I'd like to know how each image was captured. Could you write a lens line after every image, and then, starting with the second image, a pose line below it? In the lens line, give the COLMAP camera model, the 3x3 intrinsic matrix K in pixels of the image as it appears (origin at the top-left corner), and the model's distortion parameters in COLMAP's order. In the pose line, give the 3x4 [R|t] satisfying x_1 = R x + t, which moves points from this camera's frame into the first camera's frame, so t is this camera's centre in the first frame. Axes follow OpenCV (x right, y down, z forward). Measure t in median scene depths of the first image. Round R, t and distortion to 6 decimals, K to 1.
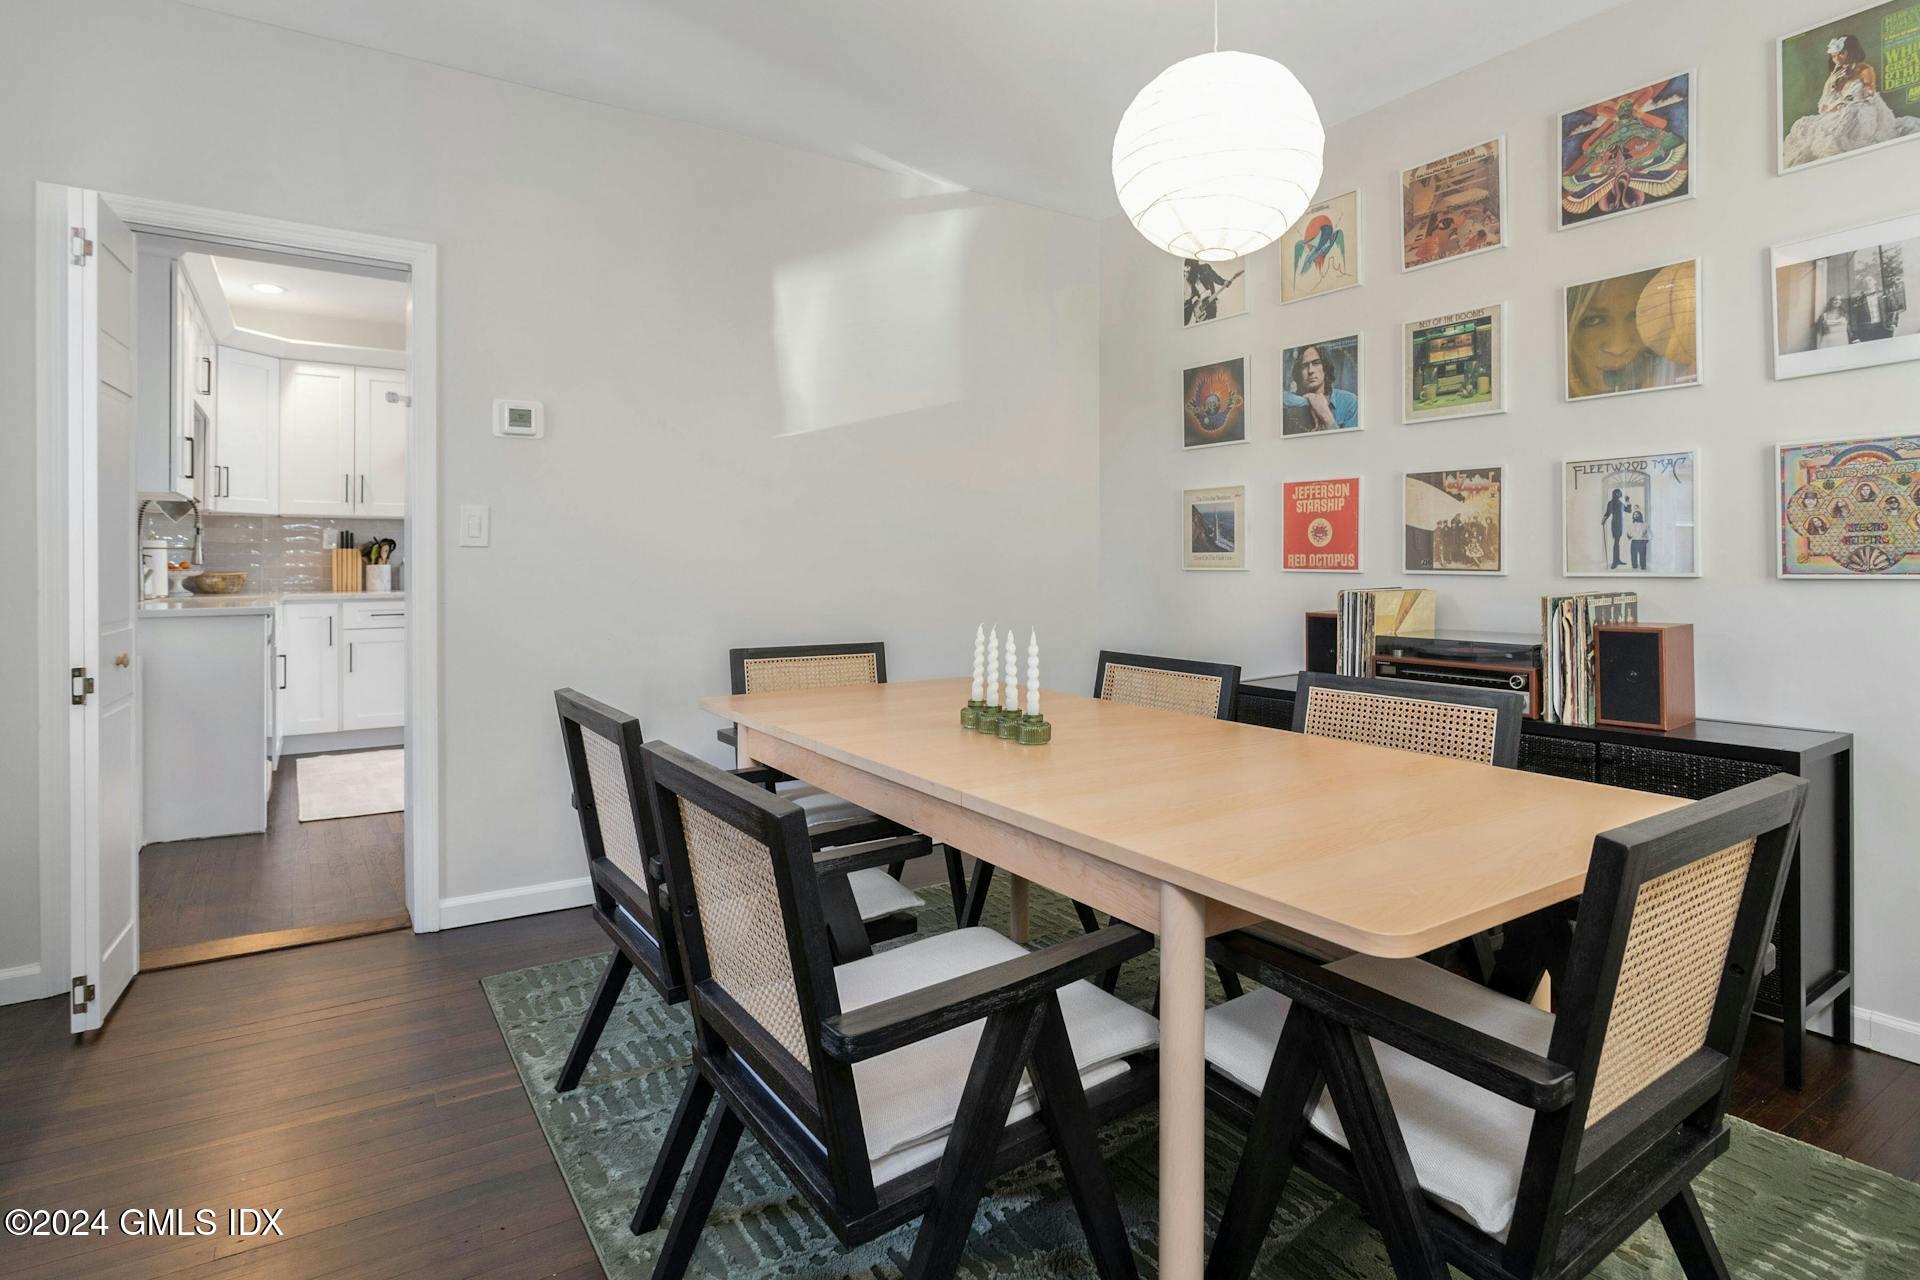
lens RADIAL K [[967.4, 0, 958.1], [0, 967.4, 528.7], [0, 0, 1]] dist [0.000873, -0.000086]
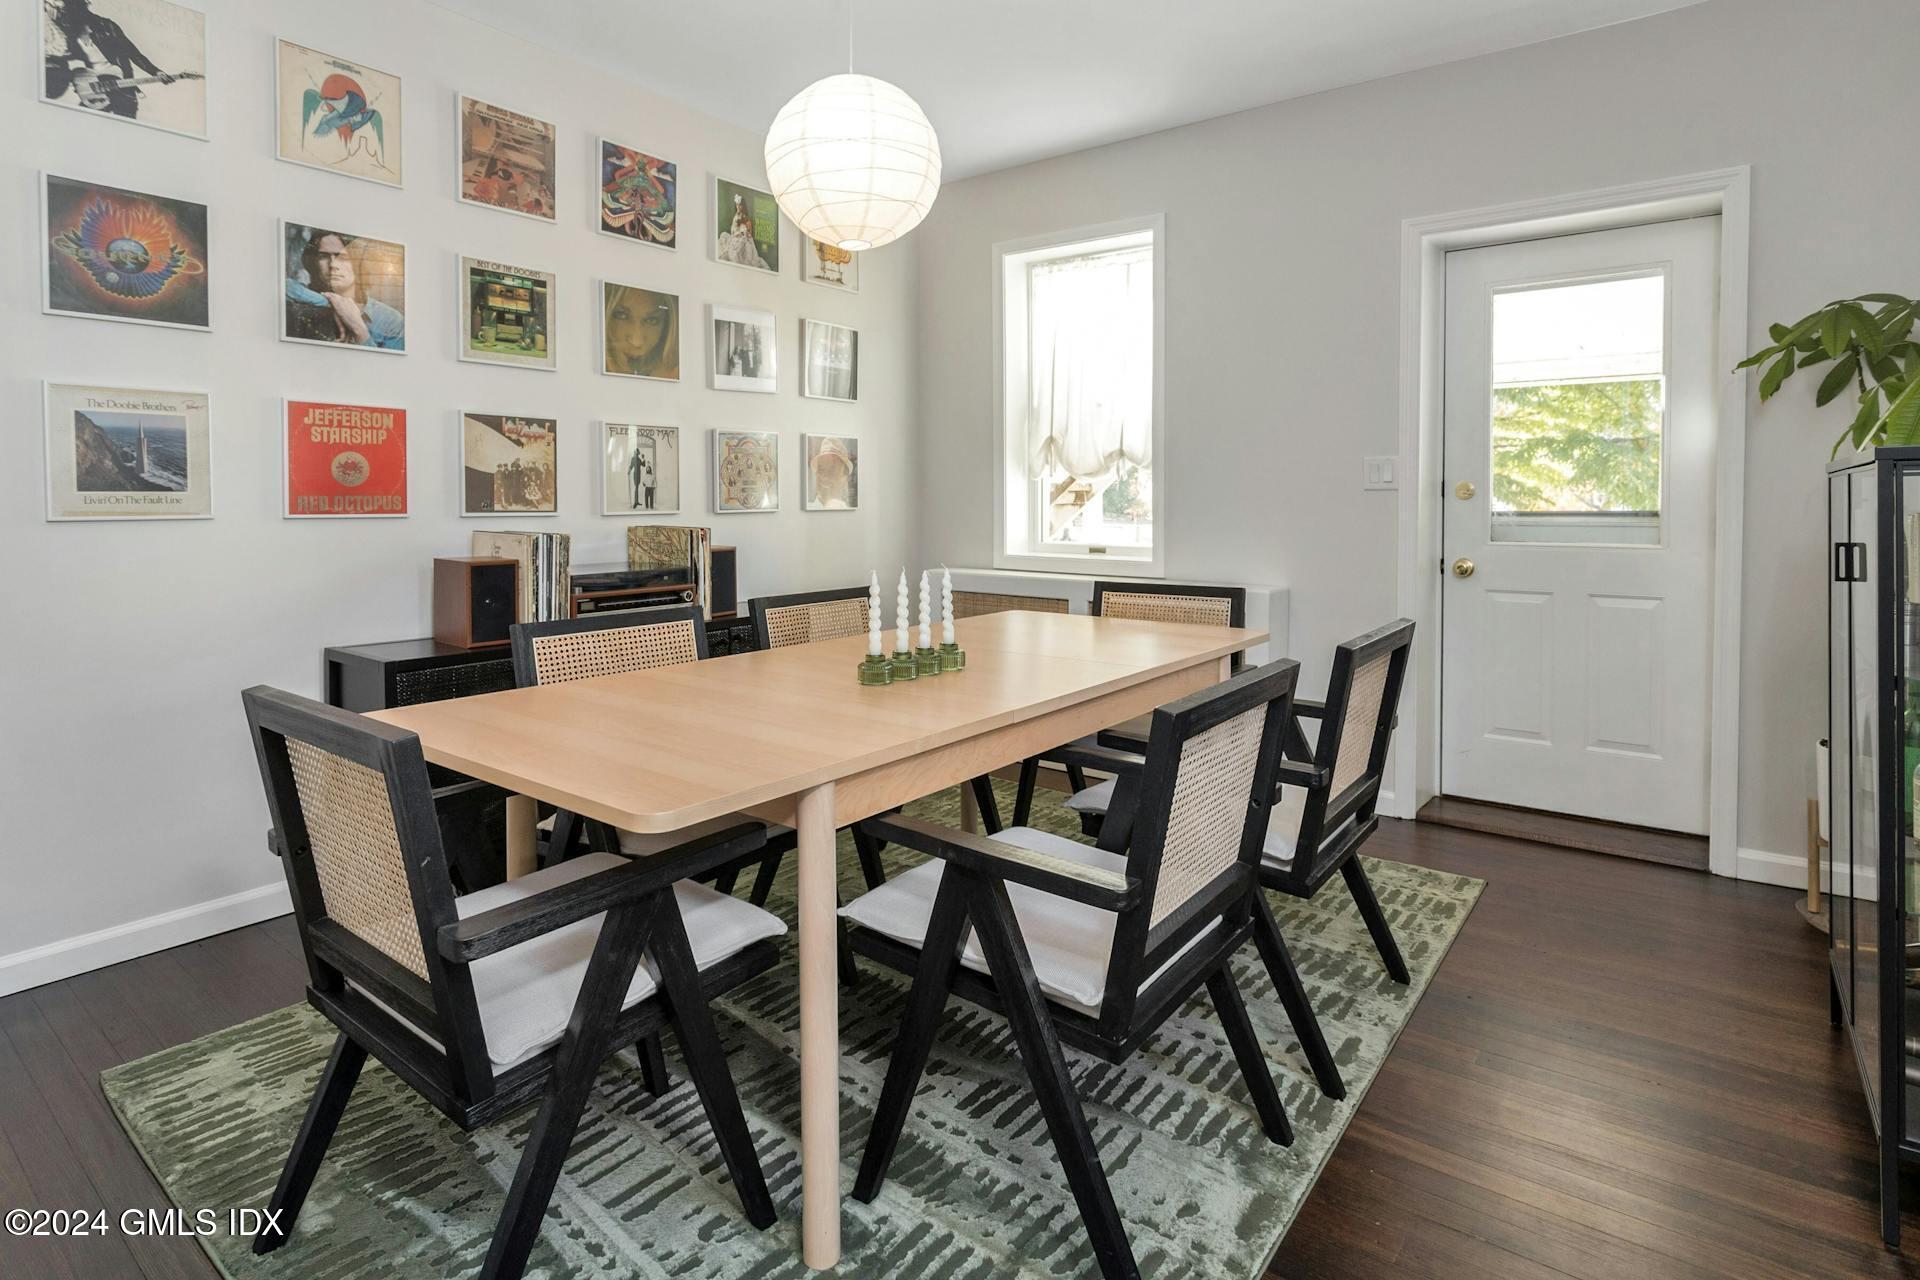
lens RADIAL K [[975.2, 0, 958.0], [0, 975.2, 491.4], [0, 0, 1]] dist [-0.000029, -0.000307]
pose [[-0.303839, 0.009452, 0.952676, -0.632838], [-0.027145, 0.999459, -0.018574, 0.026890], [-0.952337, -0.031504, -0.303418, 0.858171]]
